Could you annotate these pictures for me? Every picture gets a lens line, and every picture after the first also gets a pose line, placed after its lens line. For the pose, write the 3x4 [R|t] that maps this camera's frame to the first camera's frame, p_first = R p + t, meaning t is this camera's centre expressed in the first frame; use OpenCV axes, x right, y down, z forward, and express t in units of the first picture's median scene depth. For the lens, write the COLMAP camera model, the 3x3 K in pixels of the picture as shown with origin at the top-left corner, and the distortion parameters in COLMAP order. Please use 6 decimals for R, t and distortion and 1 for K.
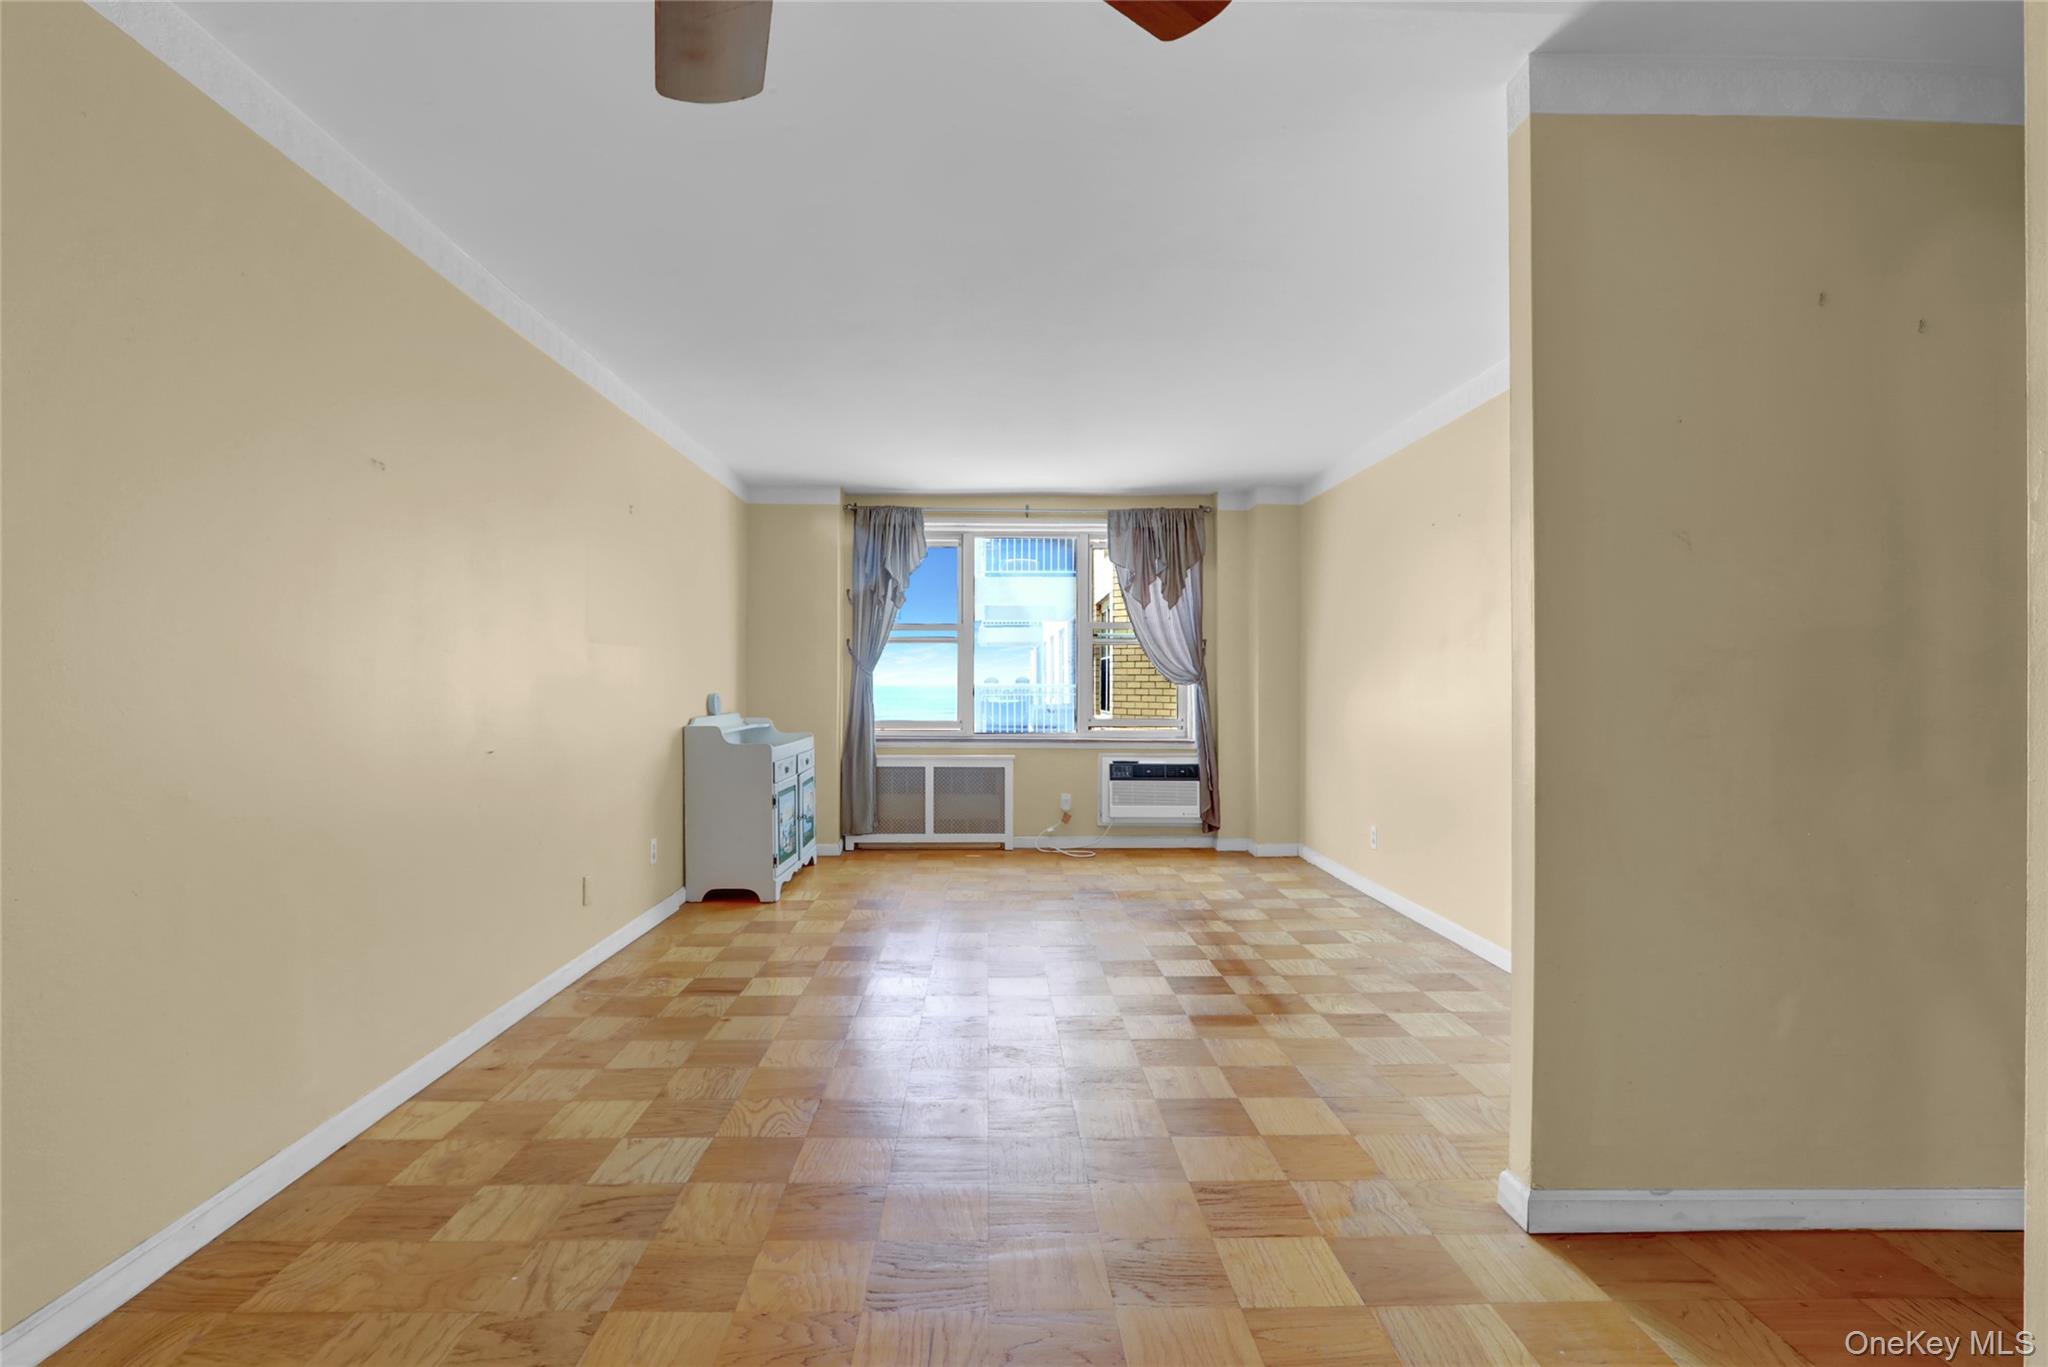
lens RADIAL K [[972.5, 0, 994.1], [0, 972.5, 689.3], [0, 0, 1]] dist [-0.020426, 0.005361]
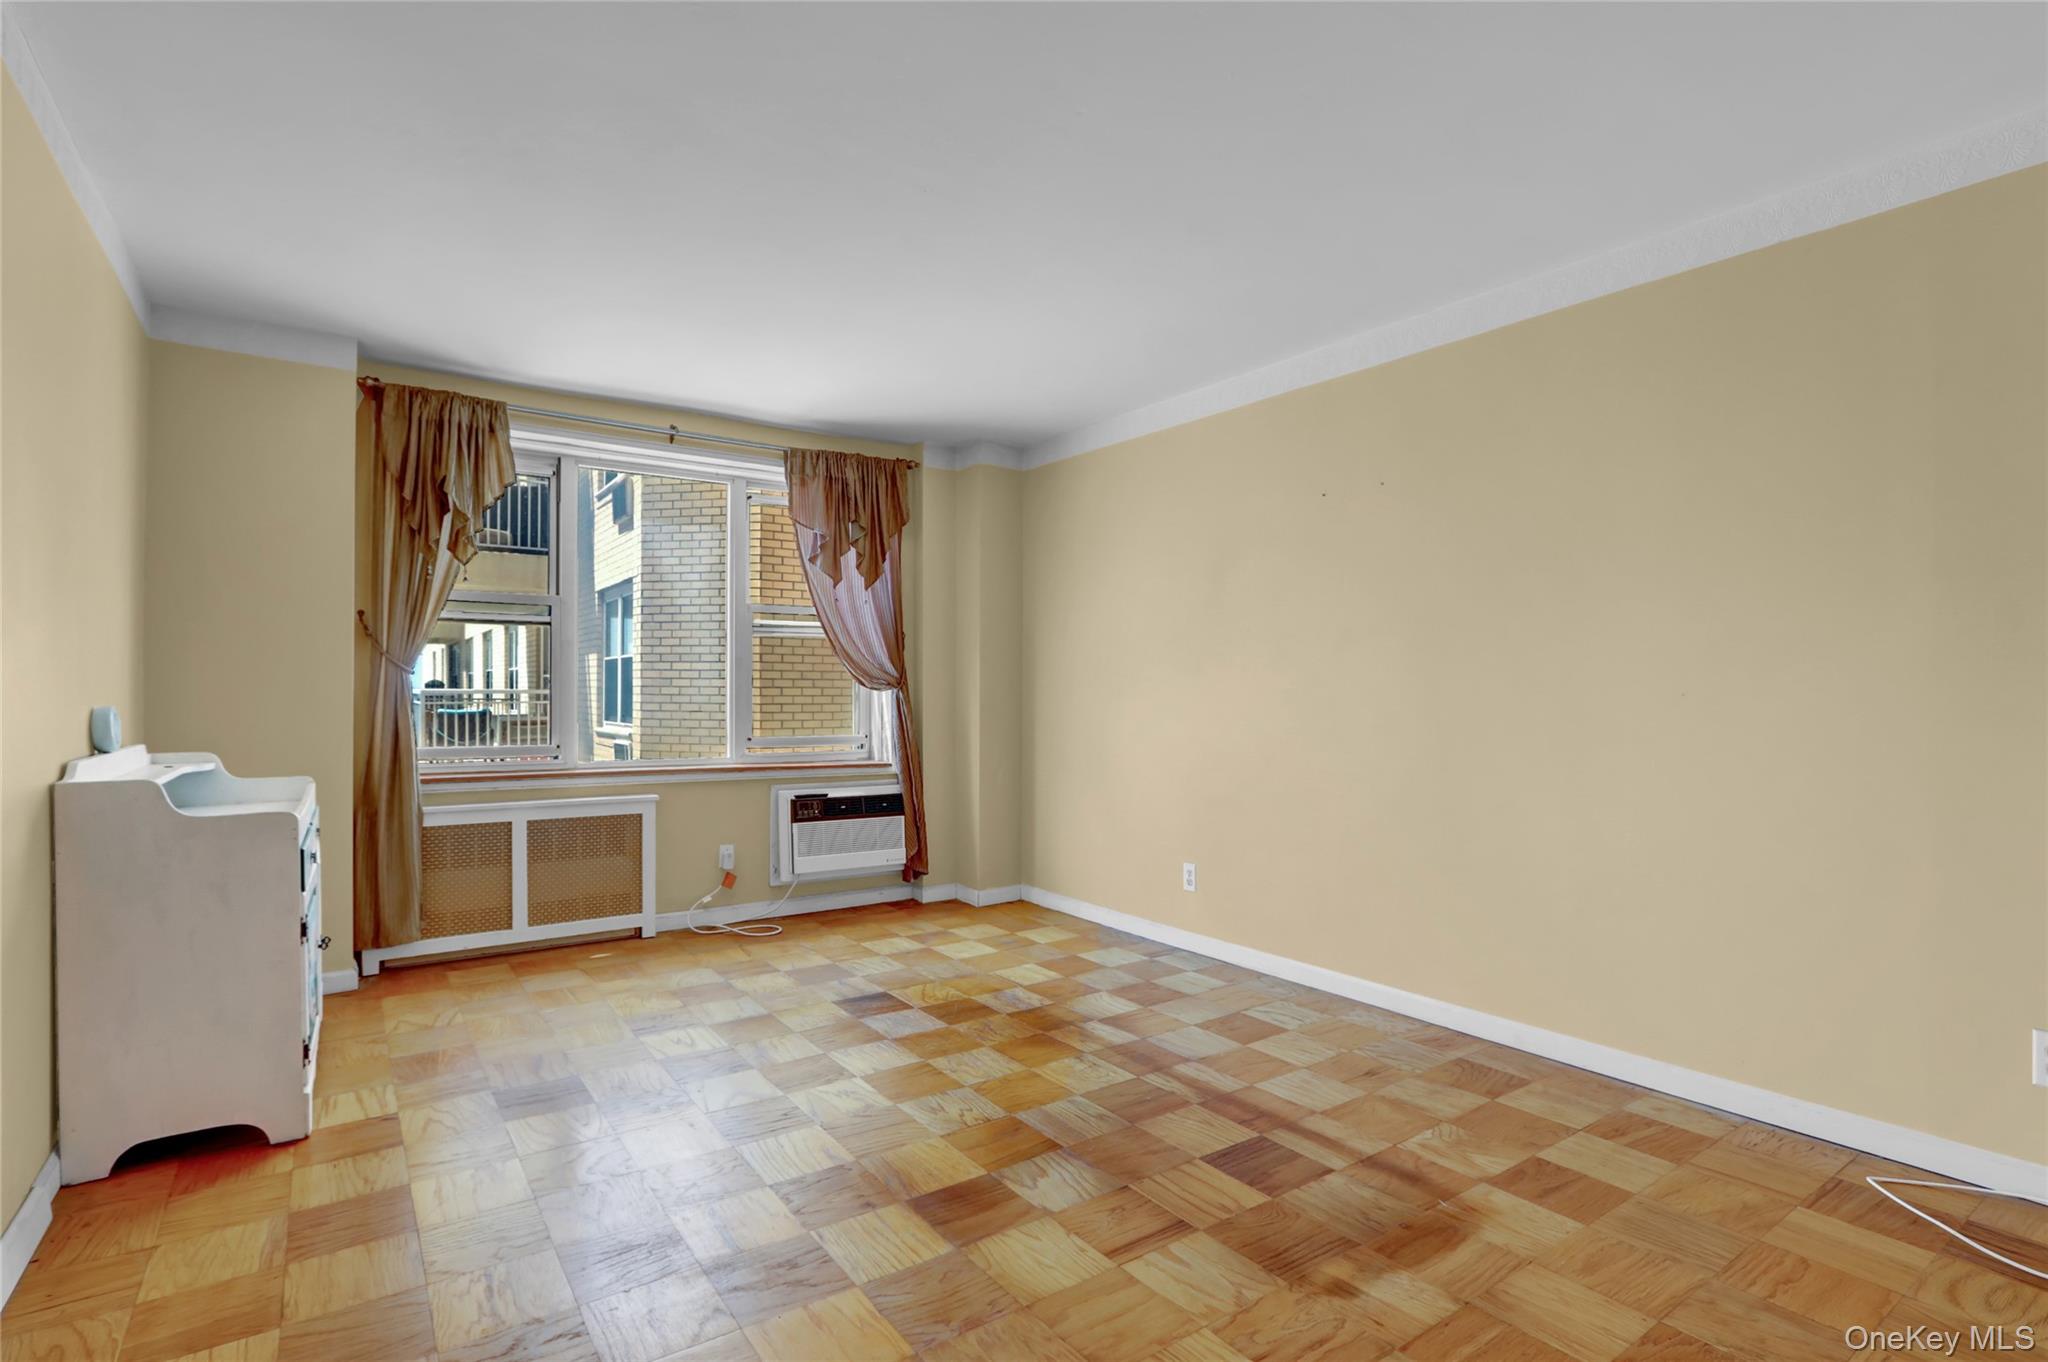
lens RADIAL K [[941.5, 0, 921.0], [0, 941.5, 692.7], [0, 0, 1]] dist [-0.014671, 0.000658]
pose [[0.836445, 0.000542, 0.548050, -0.185672], [0.000891, 0.999997, -0.002348, -0.001015], [-0.548050, 0.002453, 0.836442, 0.365940]]
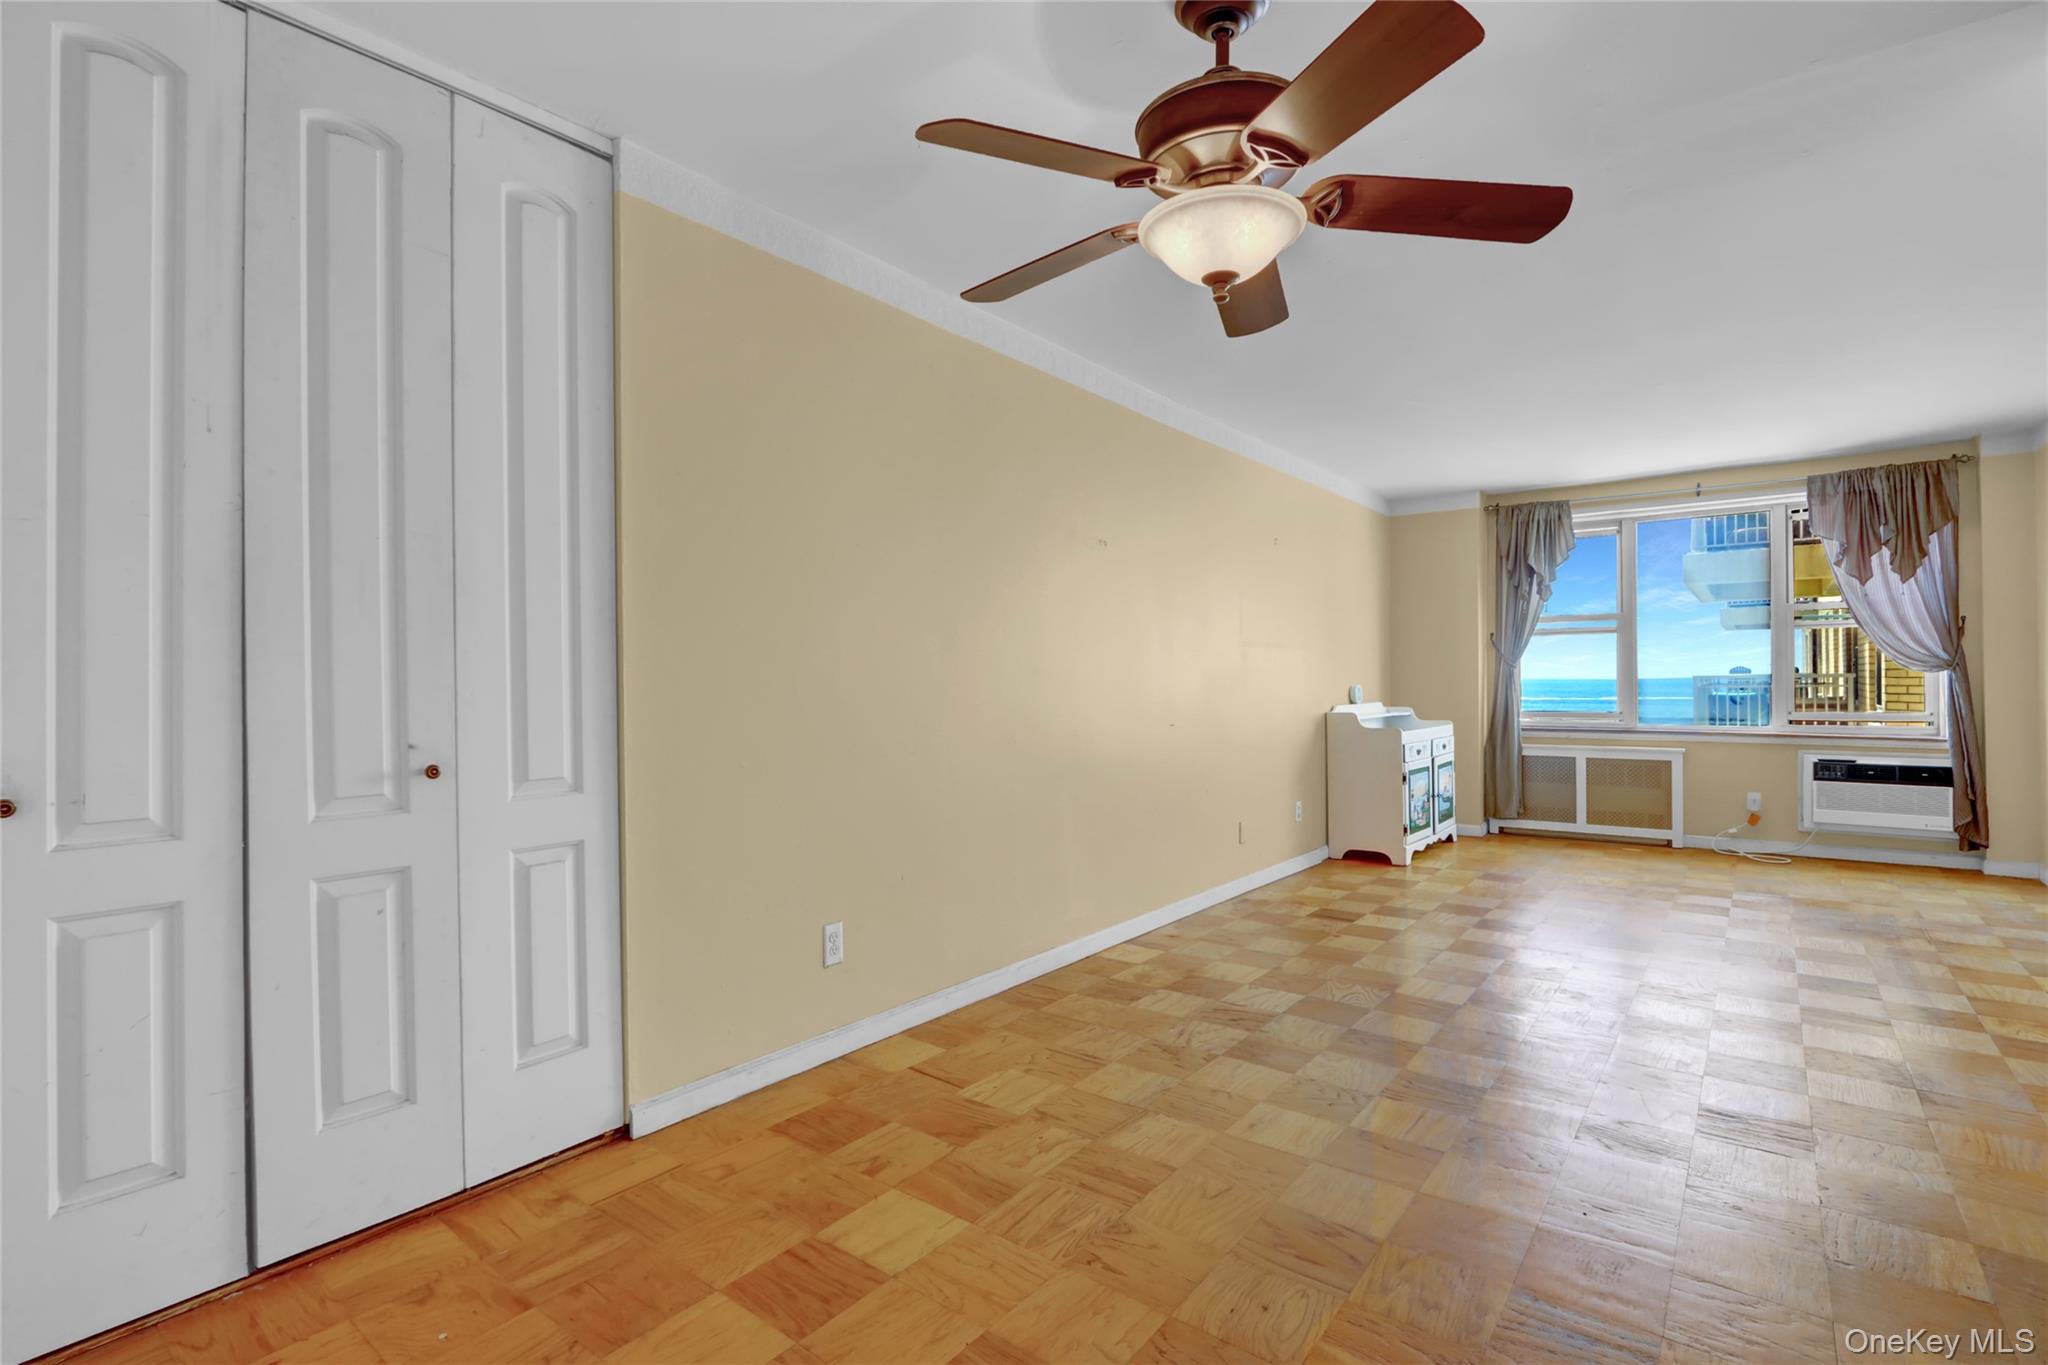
lens RADIAL K [[957.8, 0, 967.4], [0, 957.8, 682.5], [0, 0, 1]] dist [-0.029731, 0.008385]
pose [[0.749553, -0.008125, -0.661894, 0.109557], [0.006826, 0.999966, -0.004544, 0.002707], [0.661909, -0.001112, 0.749584, -0.155492]]
